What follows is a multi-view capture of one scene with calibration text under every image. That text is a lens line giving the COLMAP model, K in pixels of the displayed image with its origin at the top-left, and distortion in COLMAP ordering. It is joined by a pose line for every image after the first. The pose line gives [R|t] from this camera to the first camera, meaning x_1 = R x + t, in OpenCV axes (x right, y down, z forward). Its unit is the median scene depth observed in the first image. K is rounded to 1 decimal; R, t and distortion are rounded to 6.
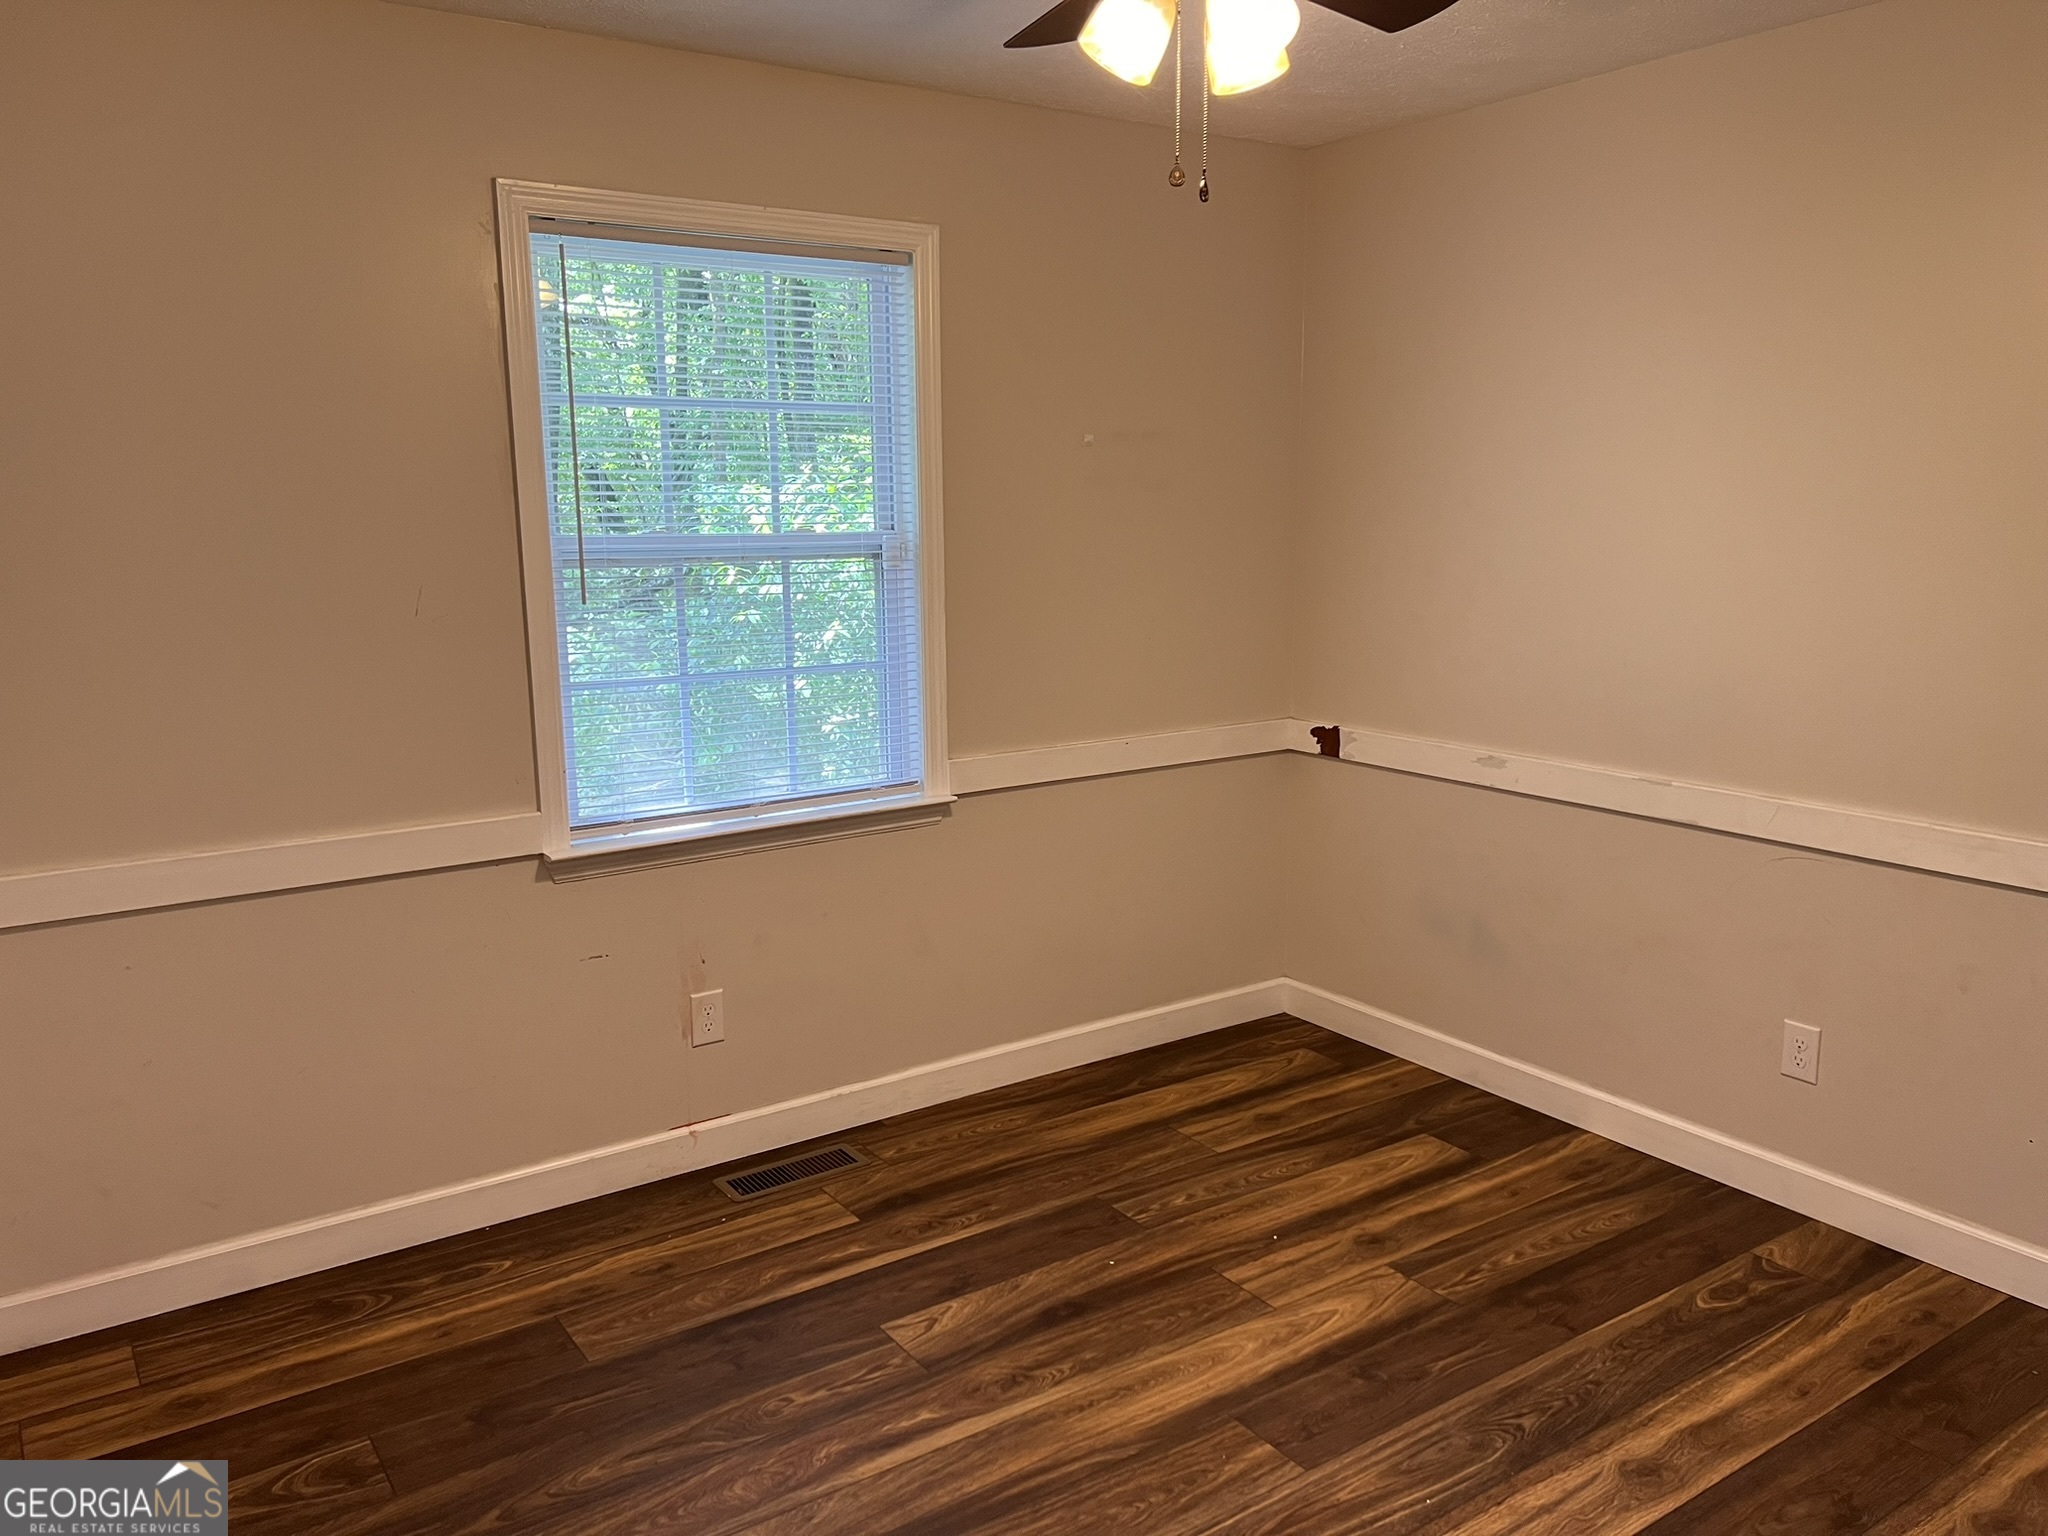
lens RADIAL K [[1564.2, 0, 1012.0], [0, 1564.2, 769.9], [0, 0, 1]] dist [0.082473, -0.079972]
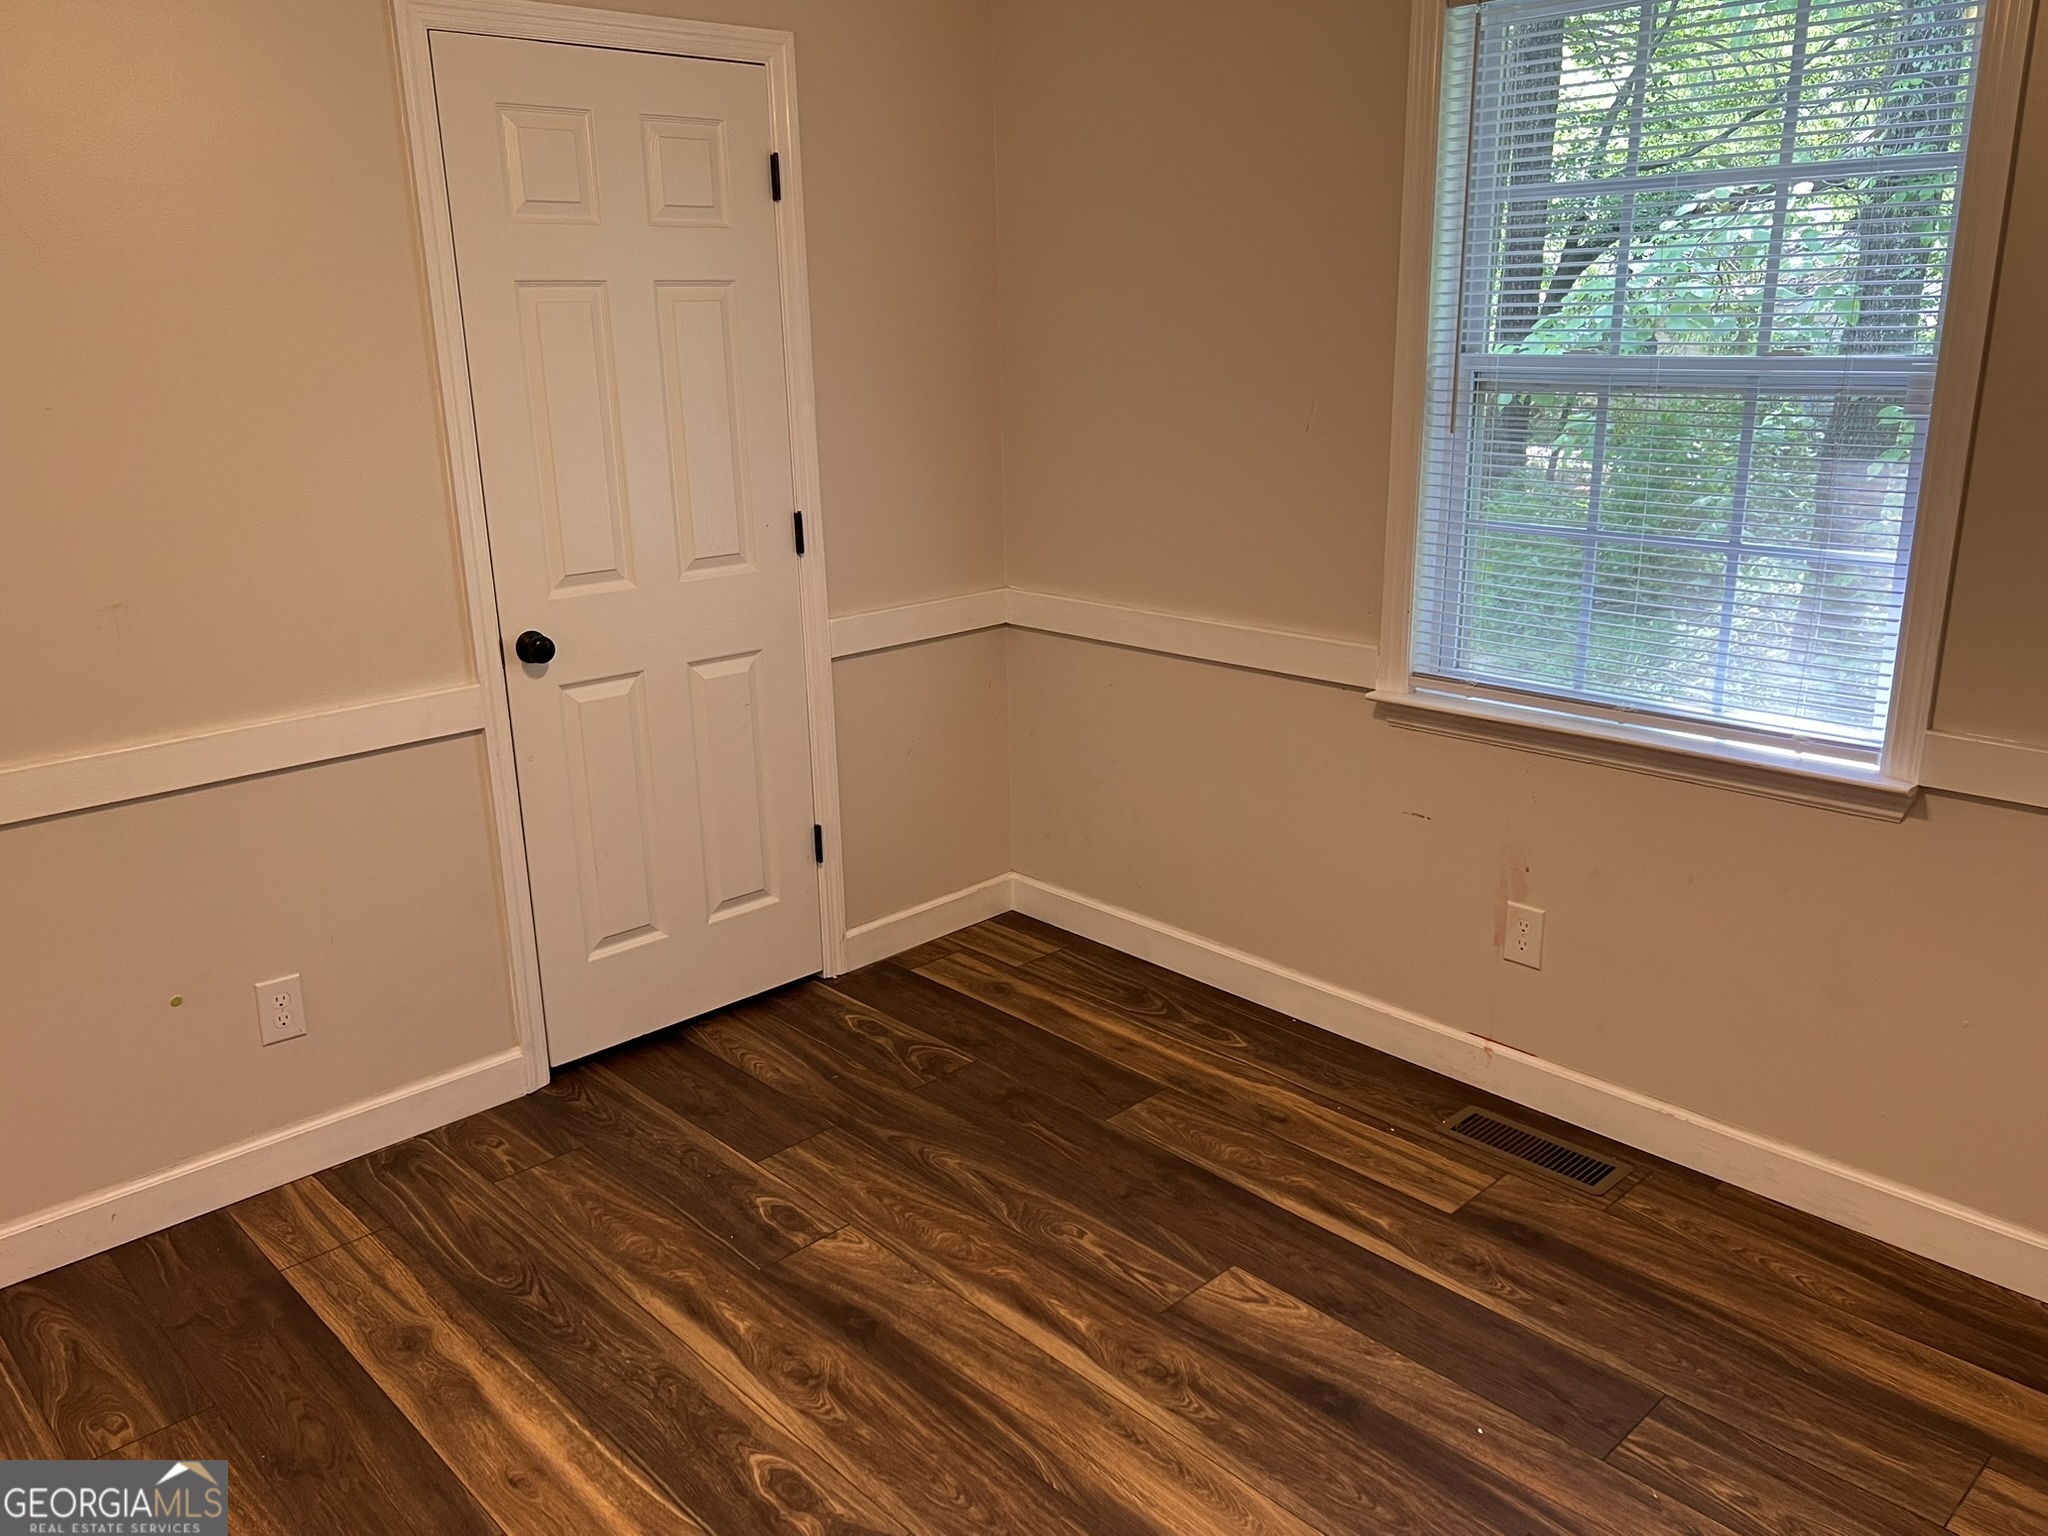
lens RADIAL K [[1564.2, 0, 1012.0], [0, 1564.2, 769.9], [0, 0, 1]] dist [0.082473, -0.079972]
pose [[0.163654, 0.289369, -0.943124, 0.621656], [-0.161469, 0.950978, 0.263760, -0.124705], [0.973214, 0.109120, 0.202355, 0.625309]]
